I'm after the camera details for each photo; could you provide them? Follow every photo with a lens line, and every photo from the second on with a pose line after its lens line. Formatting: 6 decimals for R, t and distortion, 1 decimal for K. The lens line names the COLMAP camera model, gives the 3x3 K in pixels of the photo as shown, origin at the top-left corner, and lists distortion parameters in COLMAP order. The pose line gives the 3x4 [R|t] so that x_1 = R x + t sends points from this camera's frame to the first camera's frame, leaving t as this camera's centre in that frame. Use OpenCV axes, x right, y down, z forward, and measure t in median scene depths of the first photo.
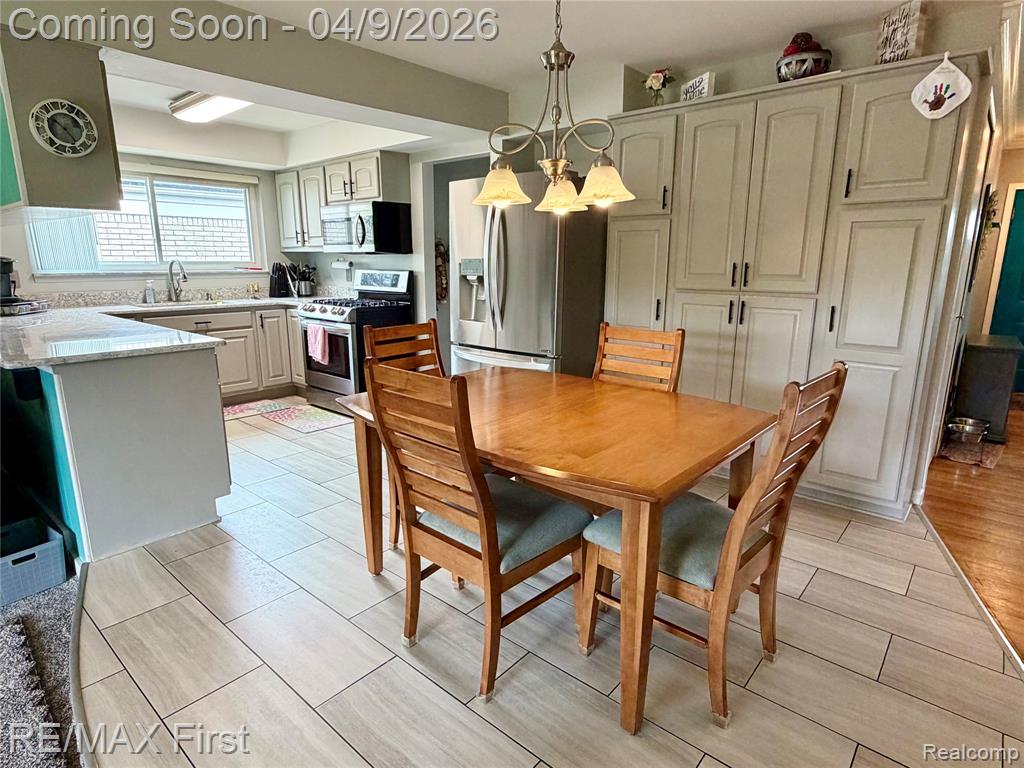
lens RADIAL K [[562.0, 0, 510.5], [0, 562.0, 384.0], [0, 0, 1]] dist [-0.000044, 0.000296]
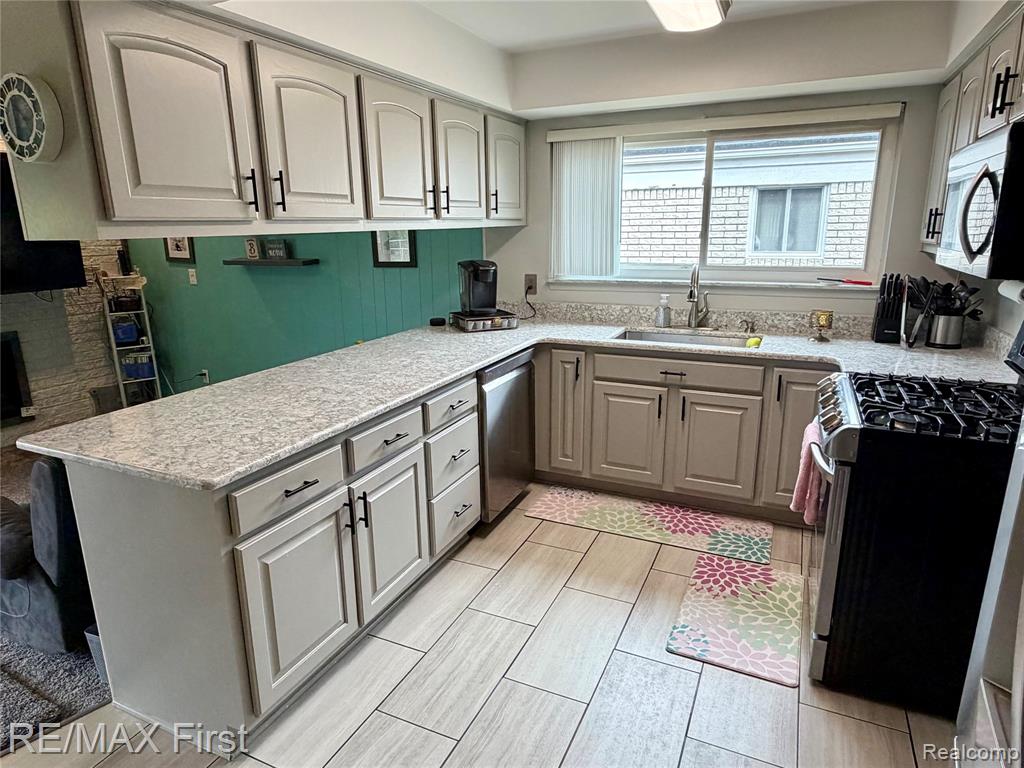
lens RADIAL K [[623.6, 0, 503.0], [0, 623.6, 381.9], [0, 0, 1]] dist [-0.002602, -0.001248]
pose [[0.263036, 0.227399, -0.937604, 0.036769], [-0.195808, 0.964183, 0.178914, -0.168285], [0.944707, 0.136530, 0.298141, 0.568060]]
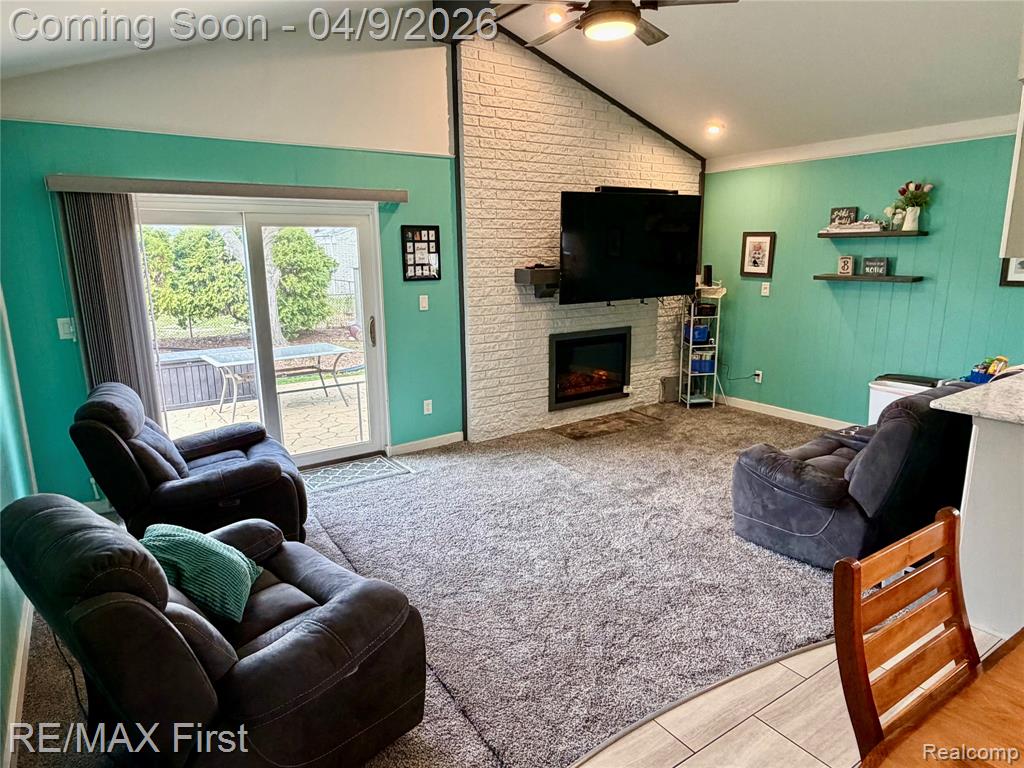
lens RADIAL K [[623.6, 0, 508.1], [0, 623.6, 387.0], [0, 0, 1]] dist [-0.002602, -0.001248]
pose [[-0.269754, 0.207240, -0.940364, 0.182694], [-0.196572, 0.944150, 0.264463, -0.090600], [0.942652, 0.256189, -0.213950, 0.195855]]
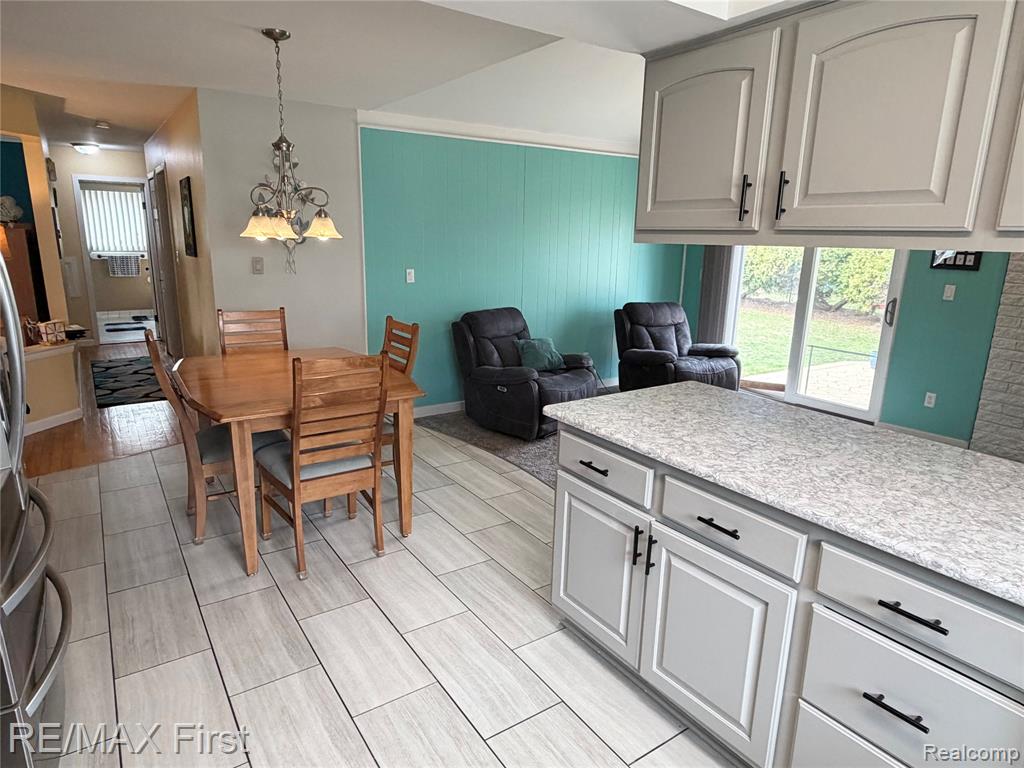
lens RADIAL K [[623.6, 0, 513.8], [0, 623.6, 388.0], [0, 0, 1]] dist [-0.002602, -0.001248]
pose [[-0.965806, -0.084712, 0.245036, -0.355178], [0.033332, 0.896702, 0.441378, -0.246608], [-0.257114, 0.434453, -0.863217, 0.906889]]
